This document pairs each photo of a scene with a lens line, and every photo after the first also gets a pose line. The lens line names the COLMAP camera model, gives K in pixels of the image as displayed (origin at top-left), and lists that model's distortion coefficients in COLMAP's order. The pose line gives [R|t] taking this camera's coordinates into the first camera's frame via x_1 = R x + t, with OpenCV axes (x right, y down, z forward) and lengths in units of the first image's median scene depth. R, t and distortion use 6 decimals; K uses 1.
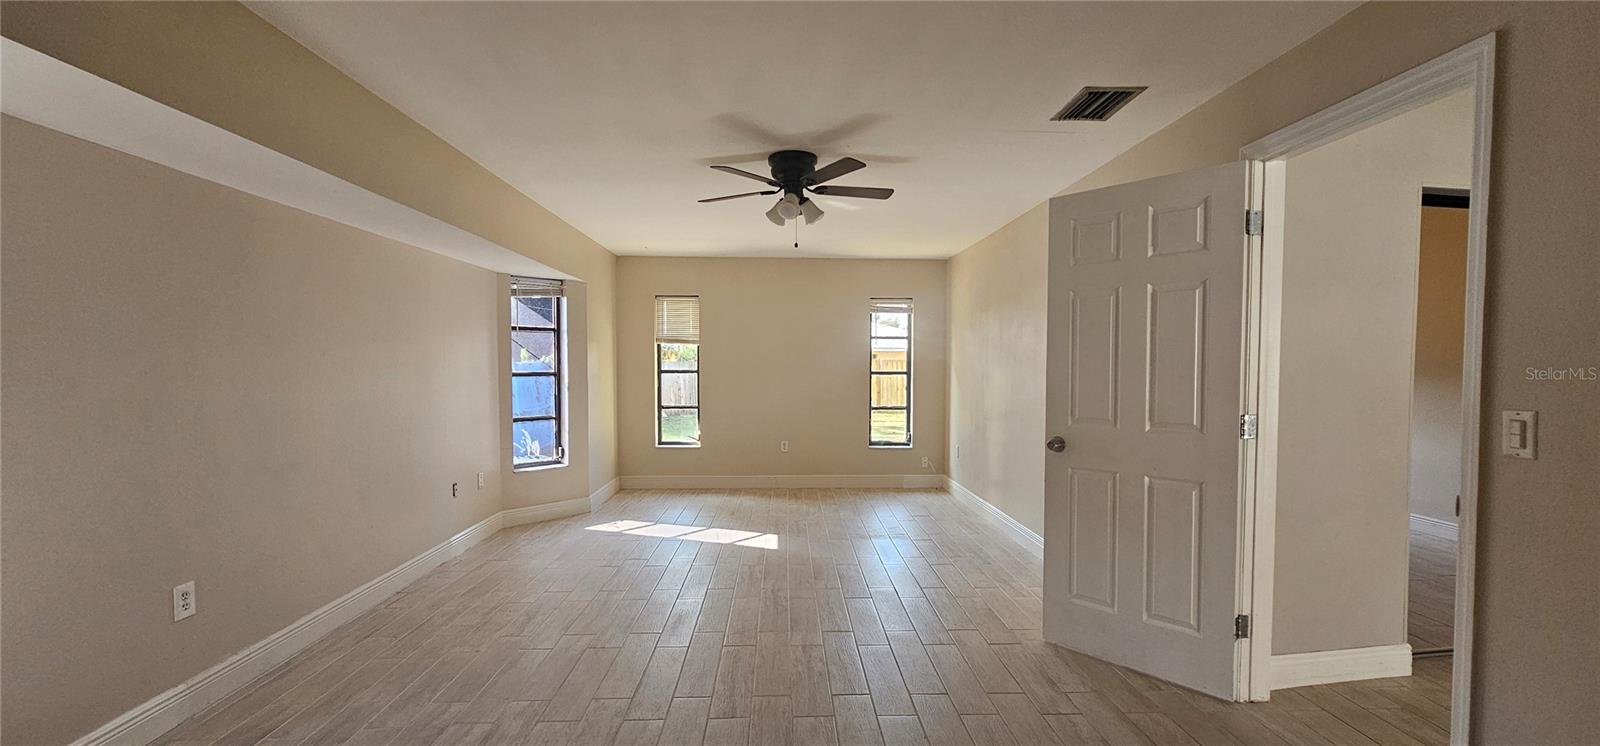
lens RADIAL K [[651.6, 0, 800.3], [0, 651.6, 386.1], [0, 0, 1]] dist [-0.001254, -0.000353]
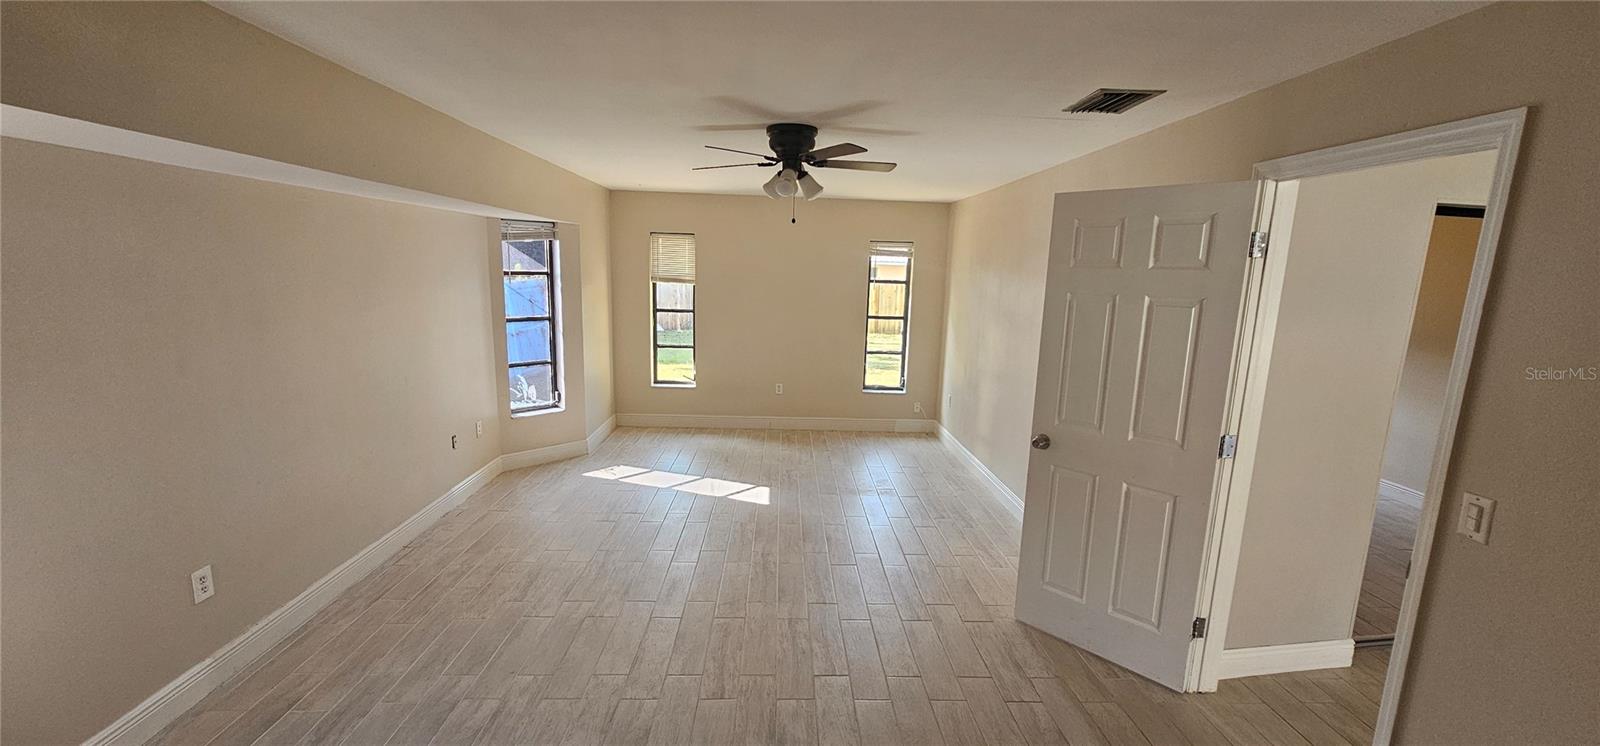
lens RADIAL K [[651.6, 0, 800.3], [0, 651.6, 386.1], [0, 0, 1]] dist [-0.001254, -0.000353]
pose [[0.999606, 0.027366, 0.006228, 0.005249], [-0.027980, 0.989069, 0.144772, -0.130313], [-0.002198, -0.144889, 0.989445, 0.000362]]
